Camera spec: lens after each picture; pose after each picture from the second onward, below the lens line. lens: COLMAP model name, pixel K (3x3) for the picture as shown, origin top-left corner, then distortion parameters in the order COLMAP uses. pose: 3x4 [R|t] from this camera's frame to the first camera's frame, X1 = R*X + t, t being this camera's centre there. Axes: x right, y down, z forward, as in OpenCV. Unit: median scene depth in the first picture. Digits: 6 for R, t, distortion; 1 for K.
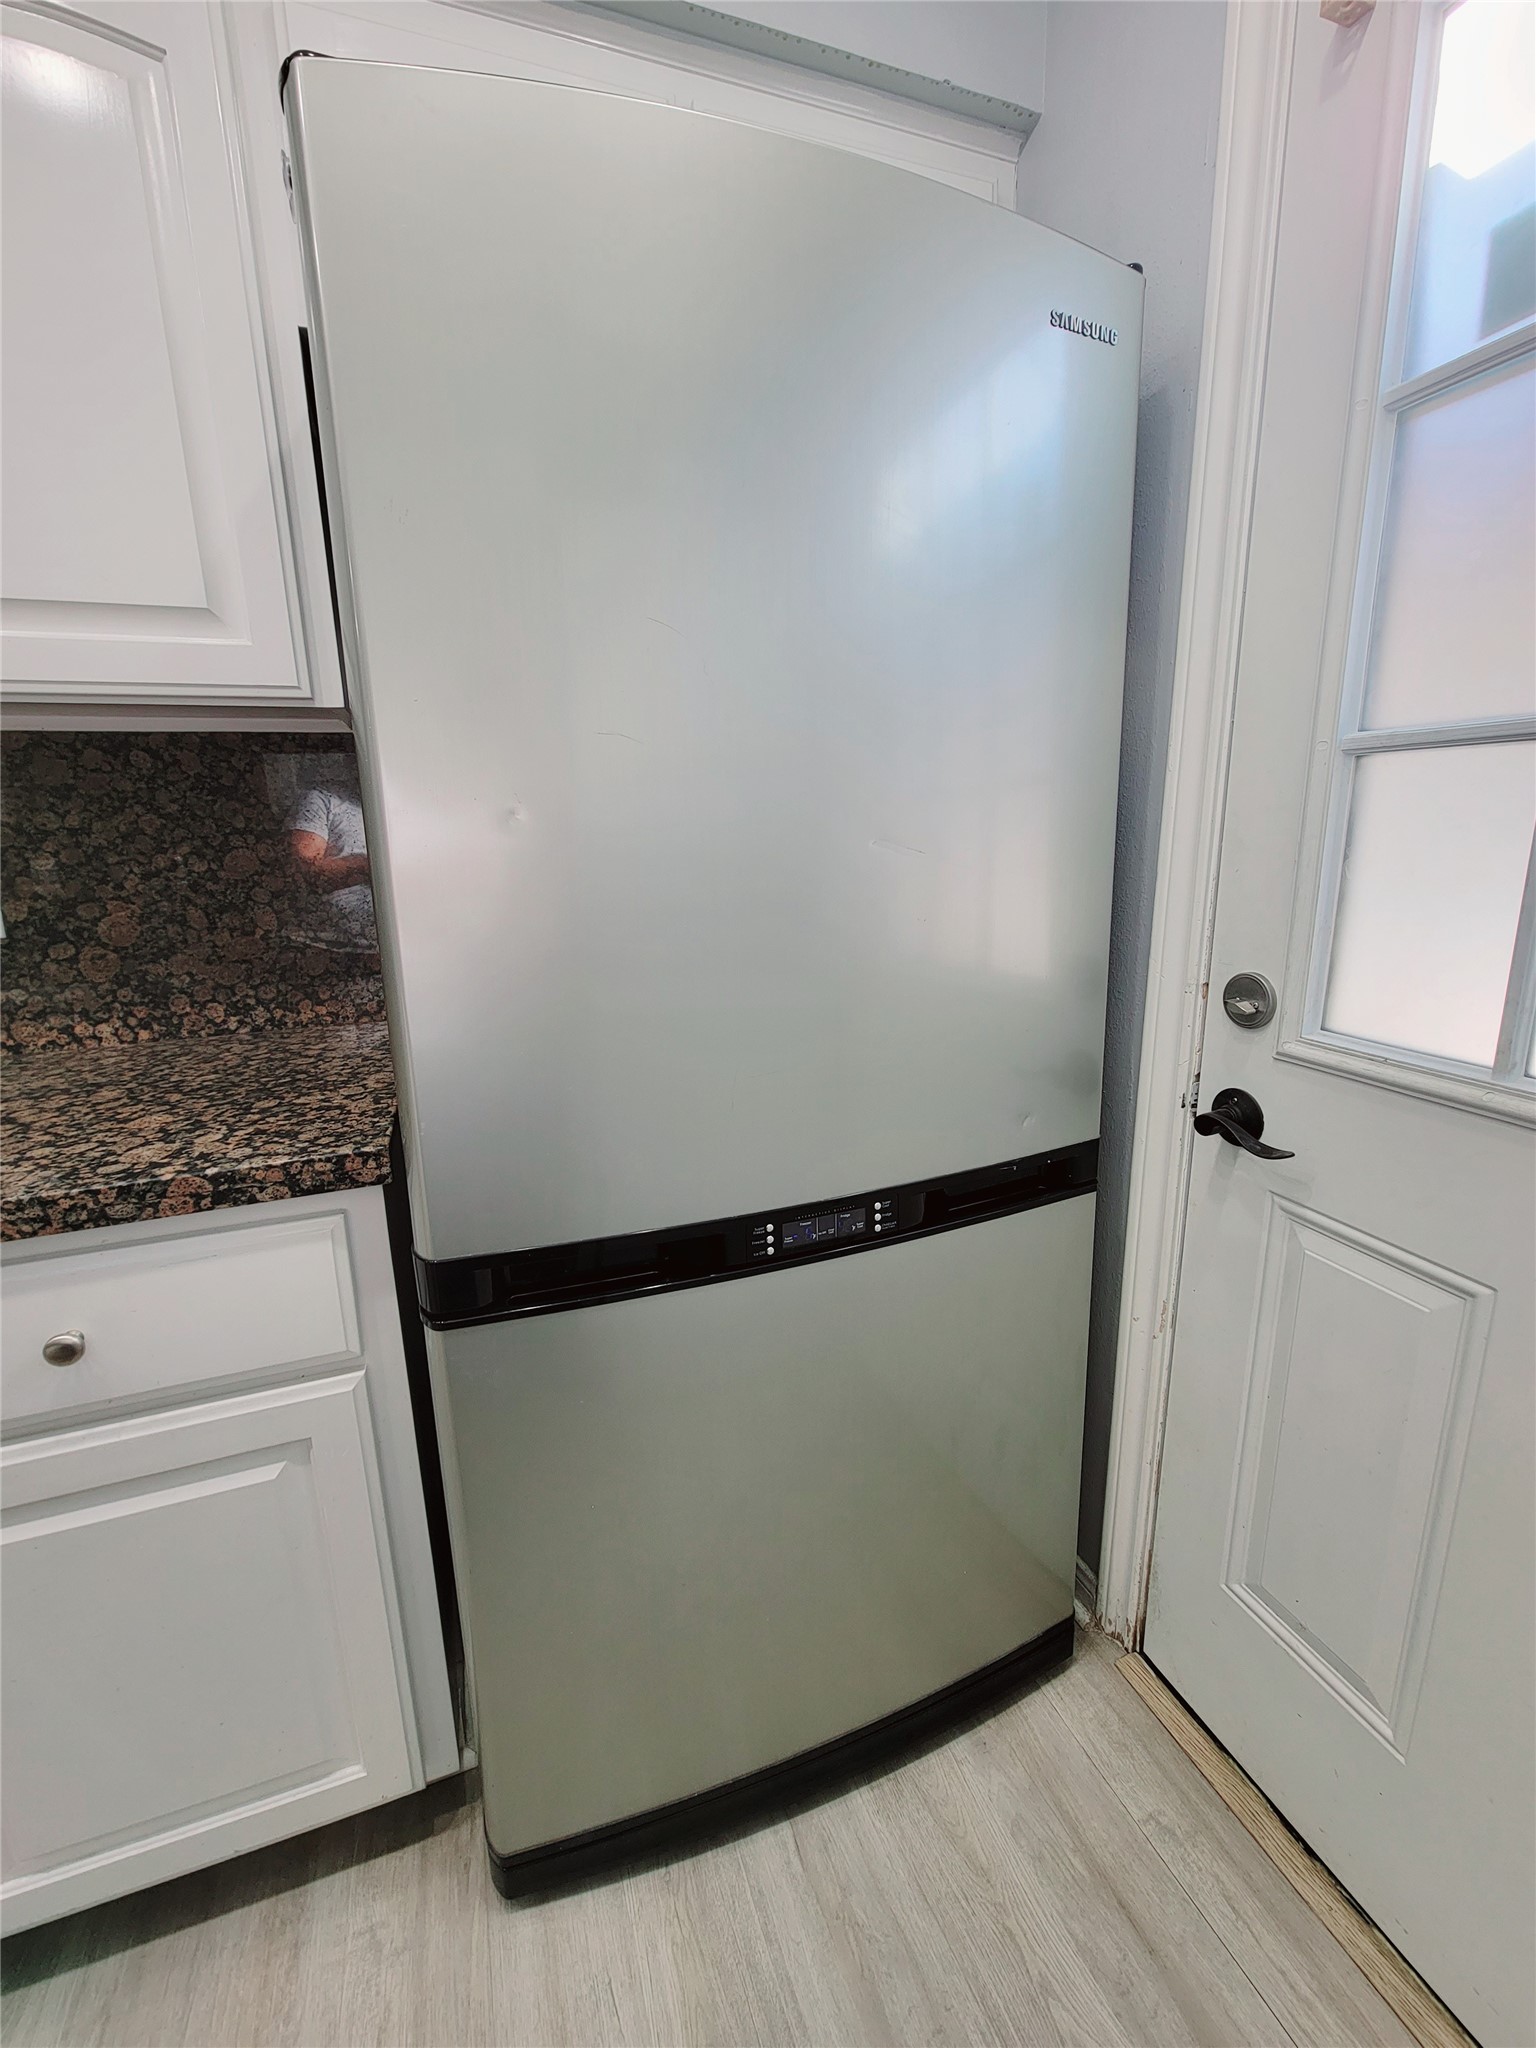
lens RADIAL K [[834.4, 0, 764.6], [0, 834.4, 1009.7], [0, 0, 1]] dist [-0.001827, -0.001903]
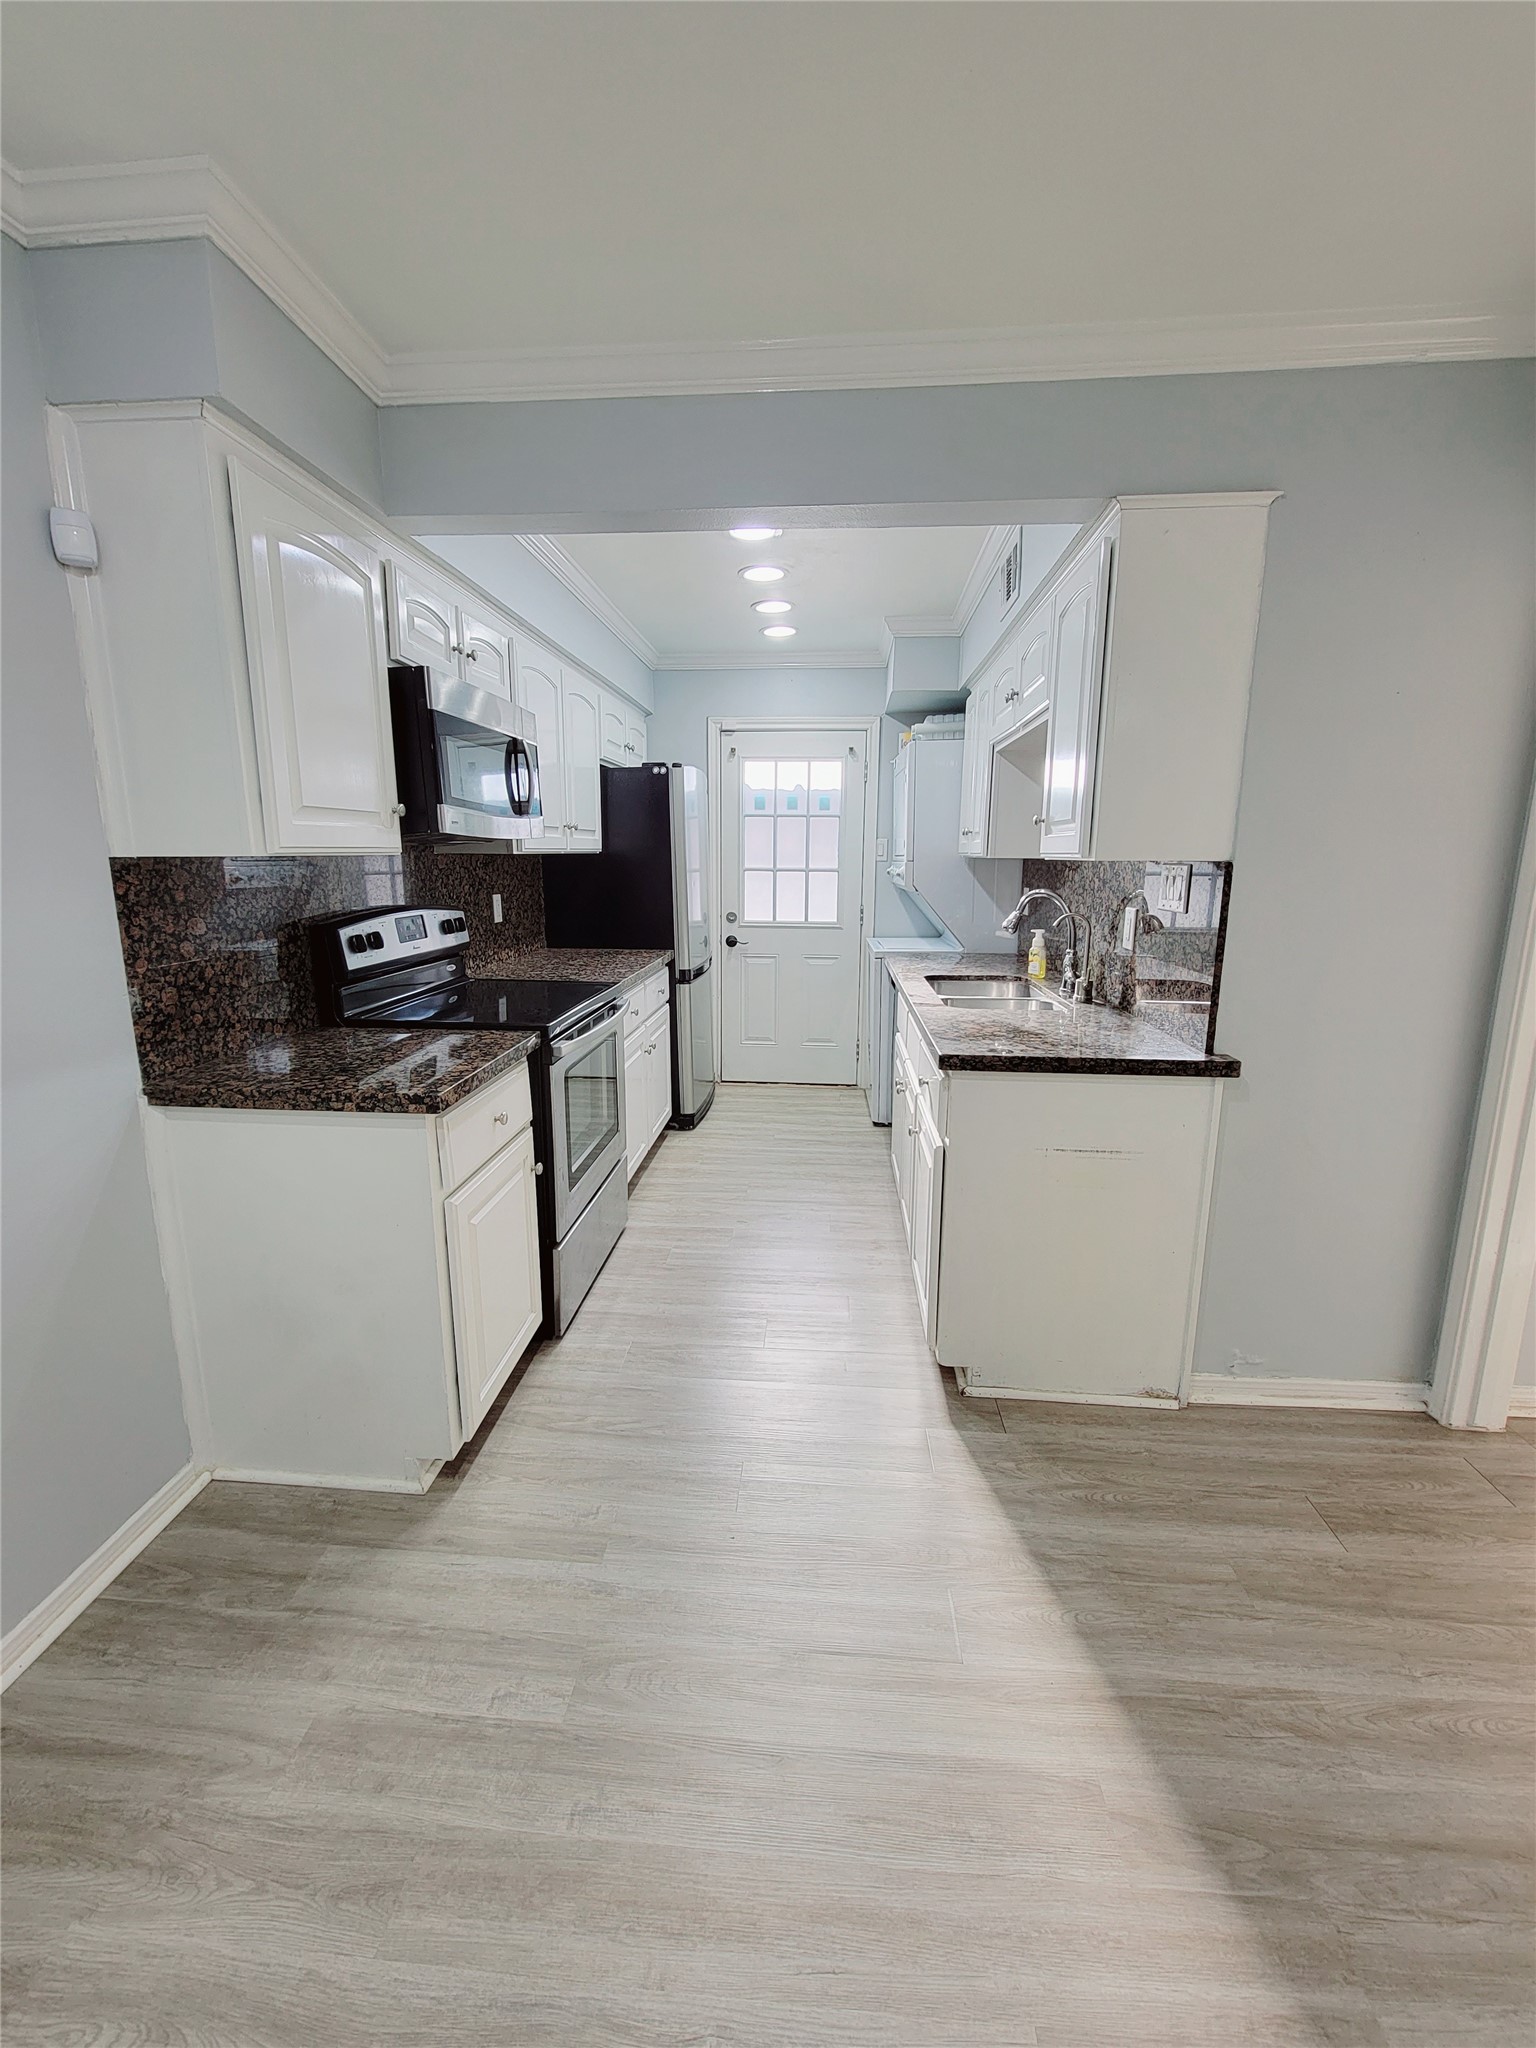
lens RADIAL K [[834.4, 0, 762.2], [0, 834.4, 1010.8], [0, 0, 1]] dist [-0.001827, -0.001903]
pose [[0.425967, -0.143461, 0.893292, -3.097024], [0.178328, 0.981292, 0.072558, 0.167430], [-0.886990, 0.128392, 0.443582, -1.053434]]
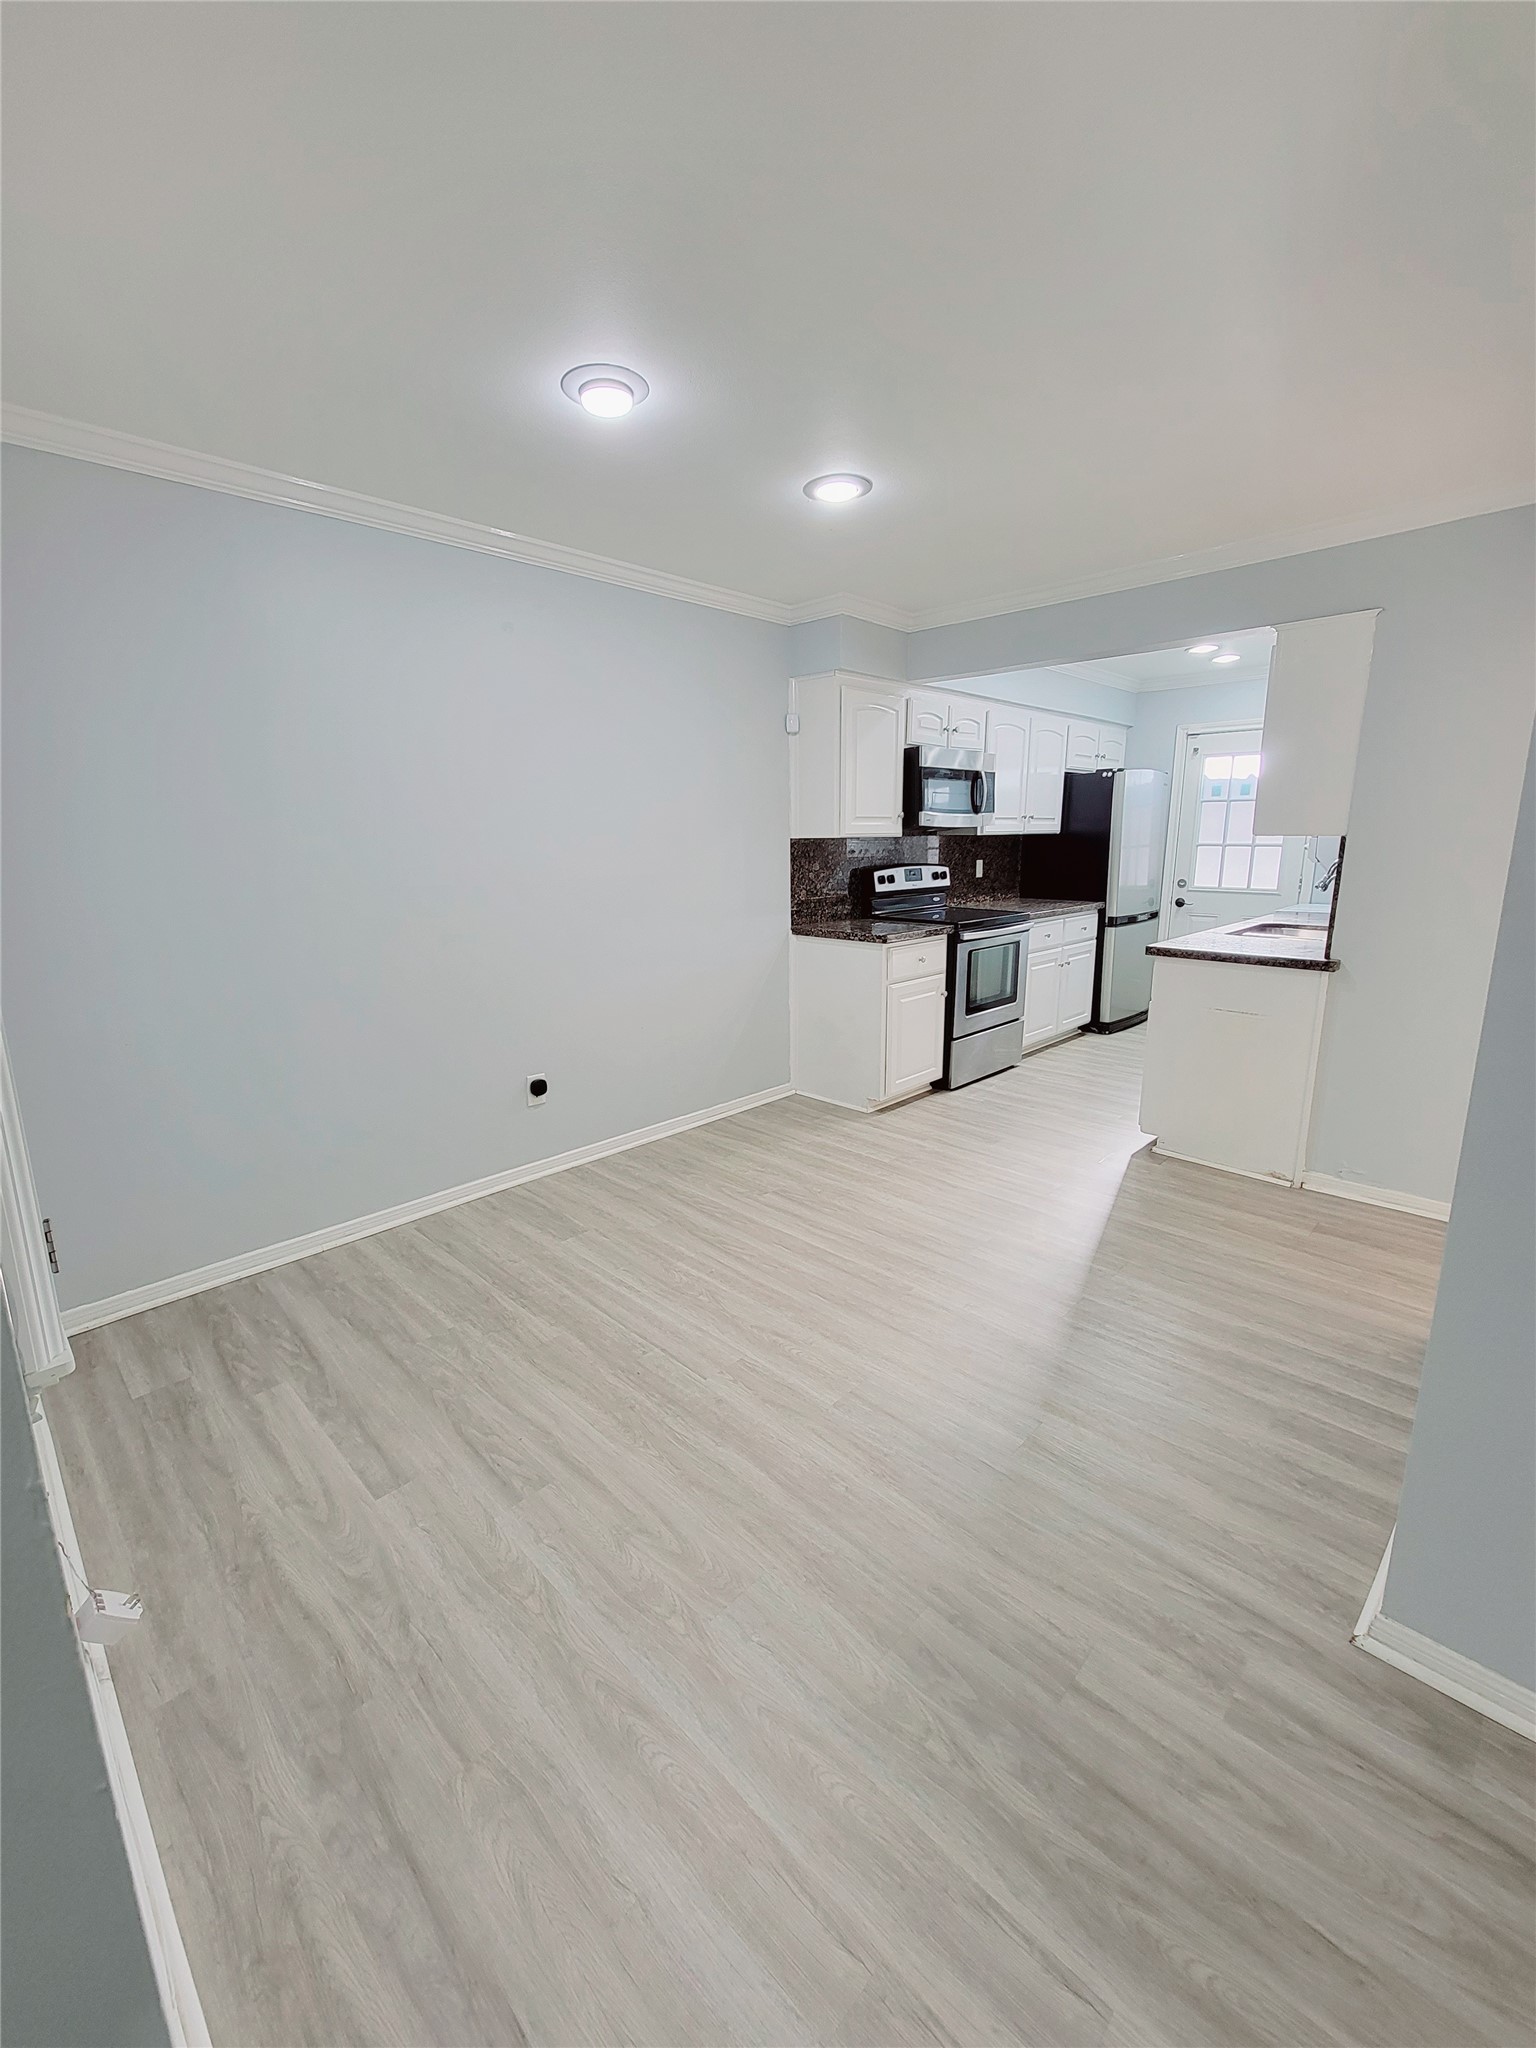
lens RADIAL K [[834.4, 0, 762.7], [0, 834.4, 1014.5], [0, 0, 1]] dist [-0.001827, -0.001903]
pose [[0.908794, -0.073739, 0.410677, -3.926058], [0.077465, 0.996966, 0.007587, 0.543076], [-0.409991, 0.024918, 0.911749, -2.714125]]
